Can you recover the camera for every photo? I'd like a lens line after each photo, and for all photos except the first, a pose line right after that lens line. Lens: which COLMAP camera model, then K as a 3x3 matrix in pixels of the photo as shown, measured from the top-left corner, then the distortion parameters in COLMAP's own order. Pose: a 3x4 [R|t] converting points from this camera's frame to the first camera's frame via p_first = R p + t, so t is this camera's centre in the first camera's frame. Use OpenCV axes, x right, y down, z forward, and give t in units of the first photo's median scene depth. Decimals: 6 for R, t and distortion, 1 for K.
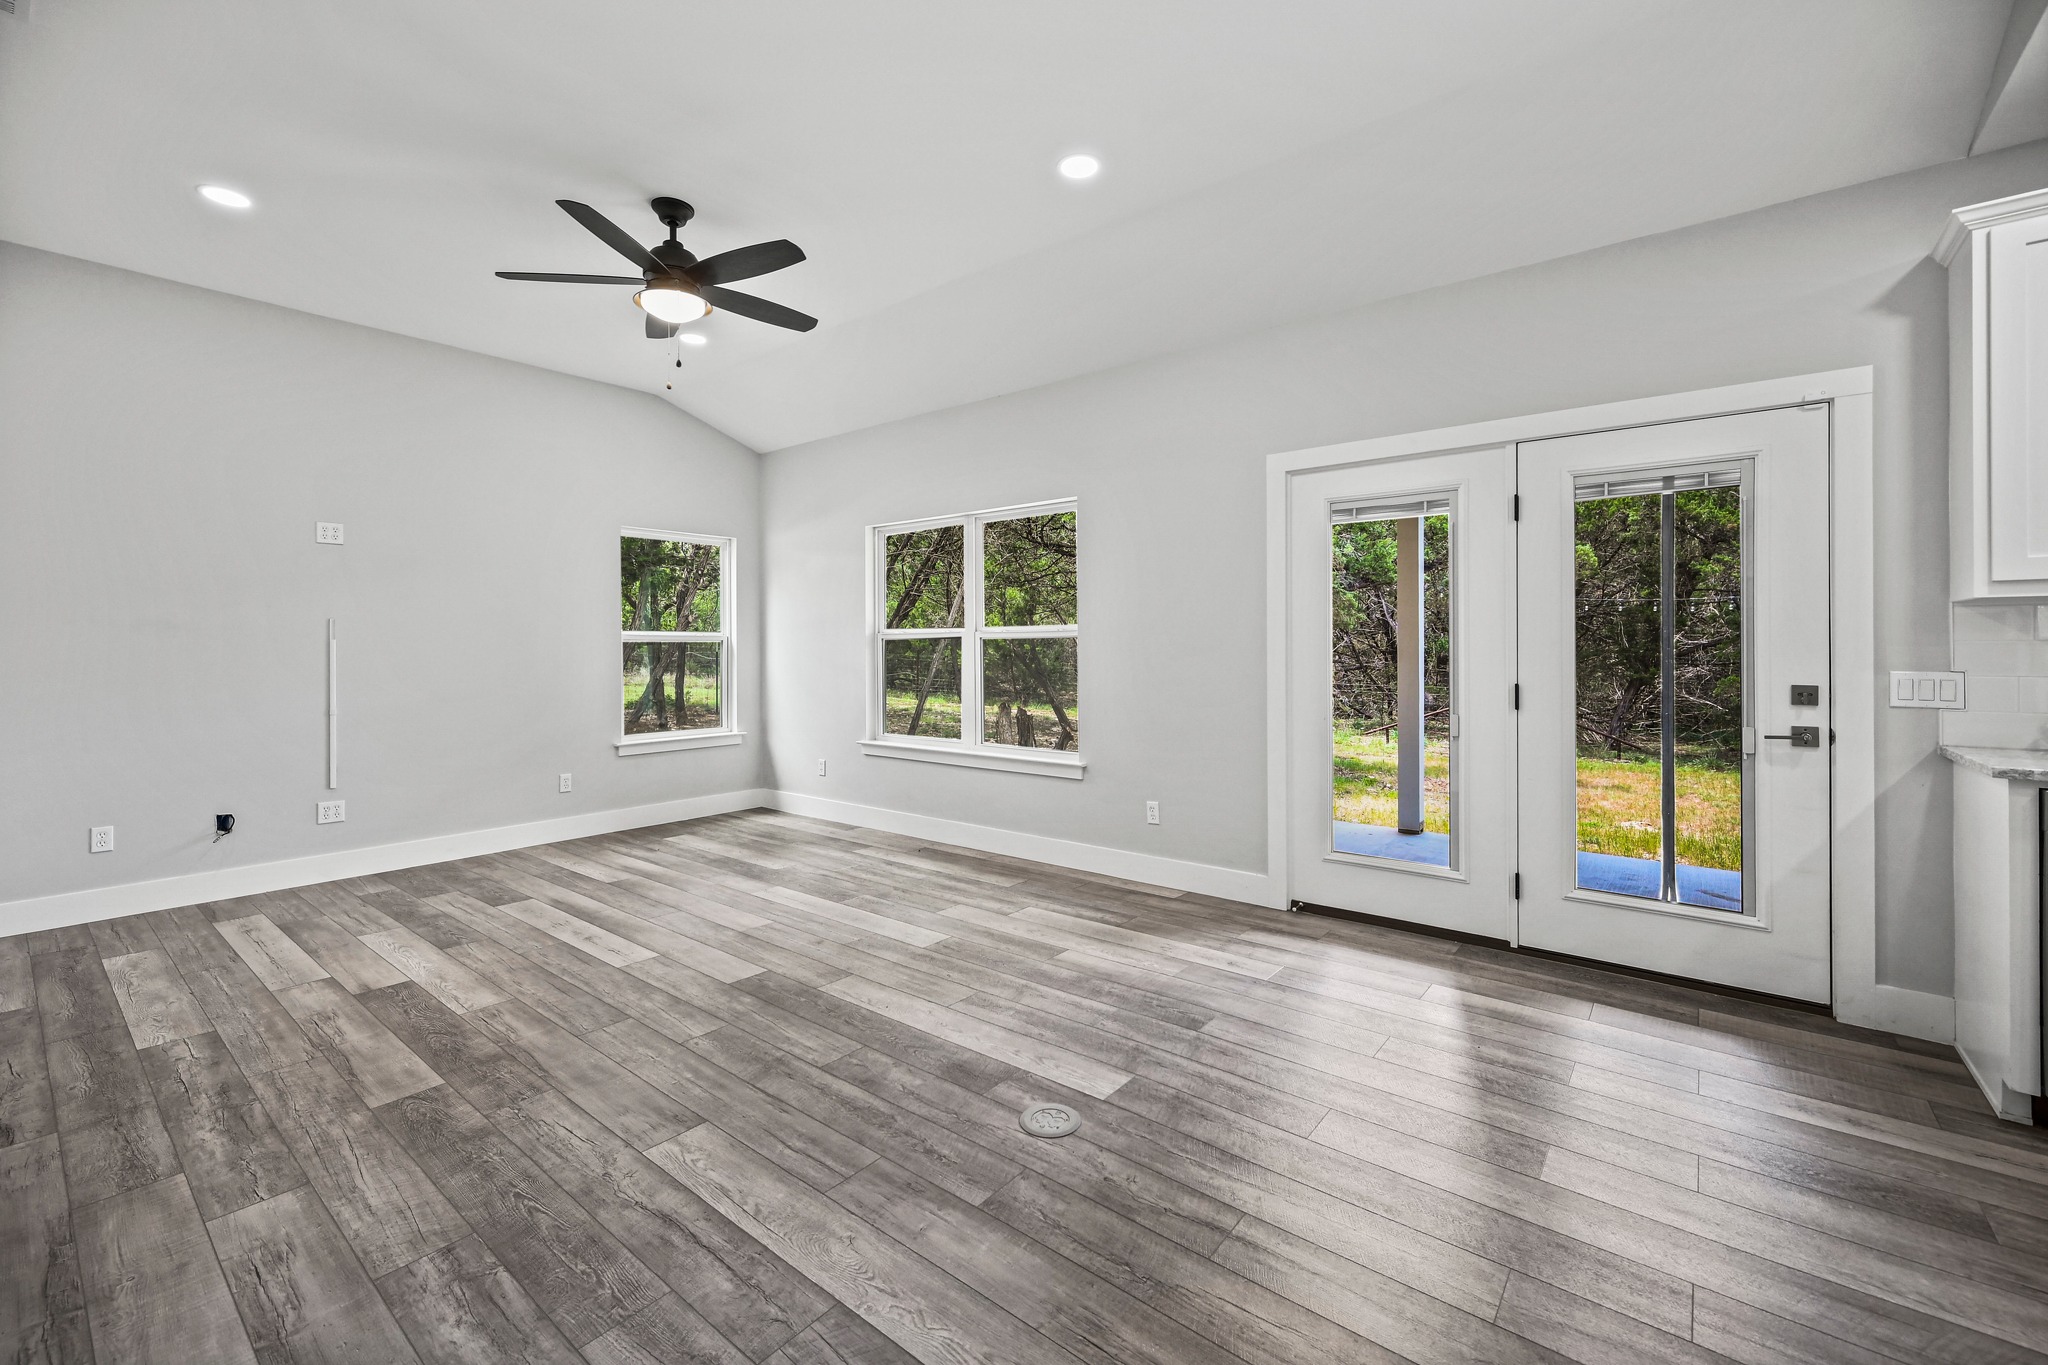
lens RADIAL K [[829.2, 0, 1028.6], [0, 829.2, 658.2], [0, 0, 1]] dist [0.000354, -0.000448]
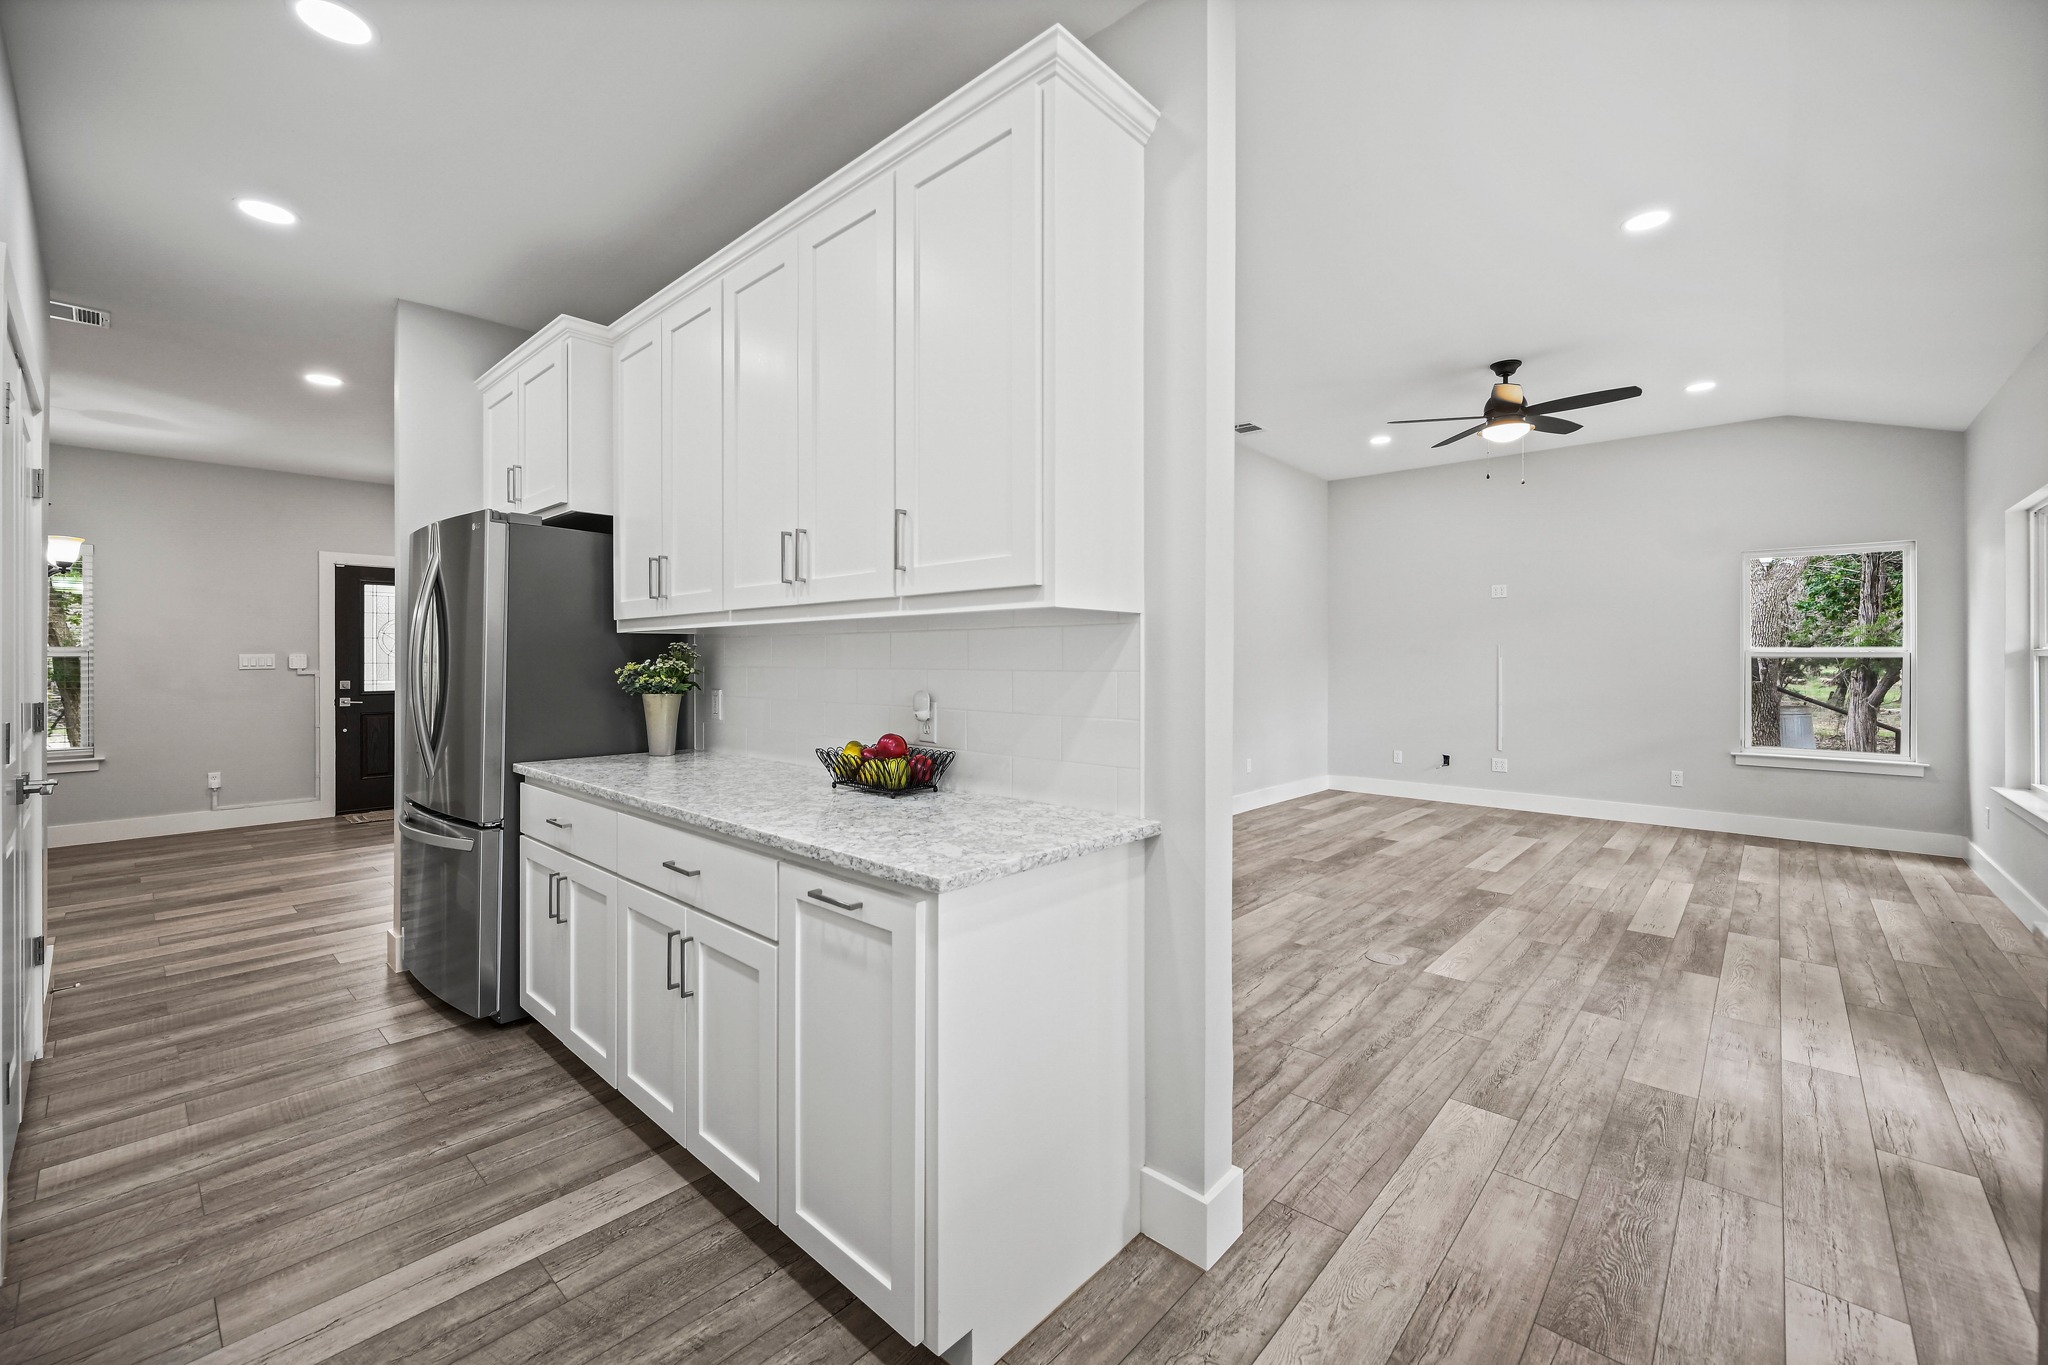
lens RADIAL K [[829.2, 0, 1023.9], [0, 829.2, 662.9], [0, 0, 1]] dist [0.000354, -0.000448]
pose [[-0.060061, 0.007660, -0.998165, 1.361023], [-0.014770, 0.999854, 0.008562, -0.017015], [0.998085, 0.015257, -0.059939, 0.311605]]
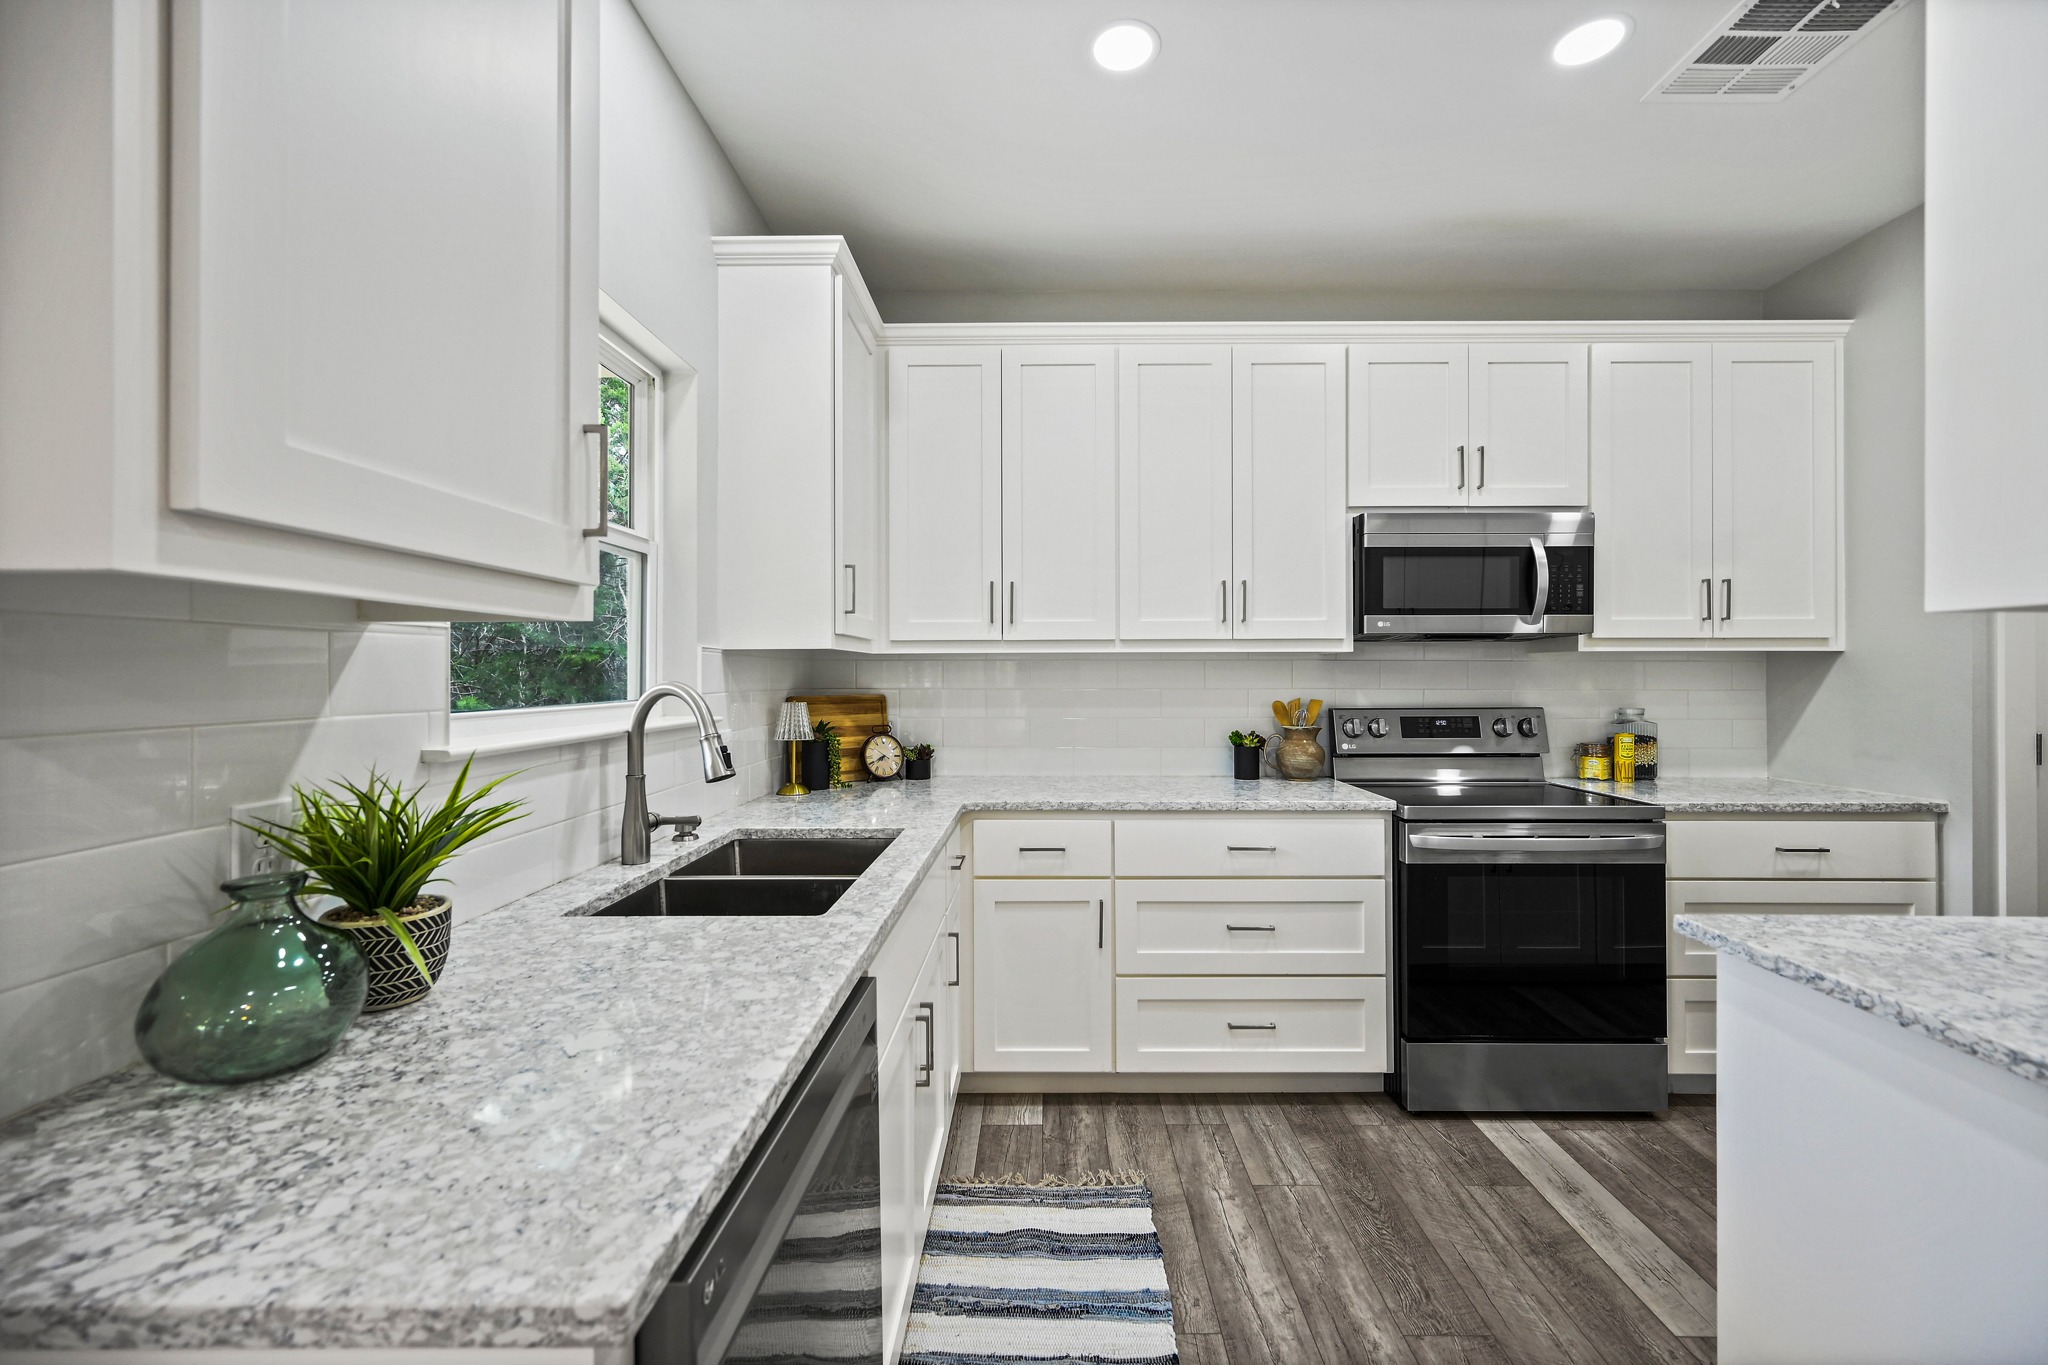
lens RADIAL K [[829.2, 0, 1016.8], [0, 829.2, 677.0], [0, 0, 1]] dist [0.000354, -0.000448]
pose [[-0.600633, 0.005951, 0.799503, 0.723181], [0.013909, 0.999899, 0.003006, -0.031339], [-0.799404, 0.012926, -0.600655, 0.828229]]
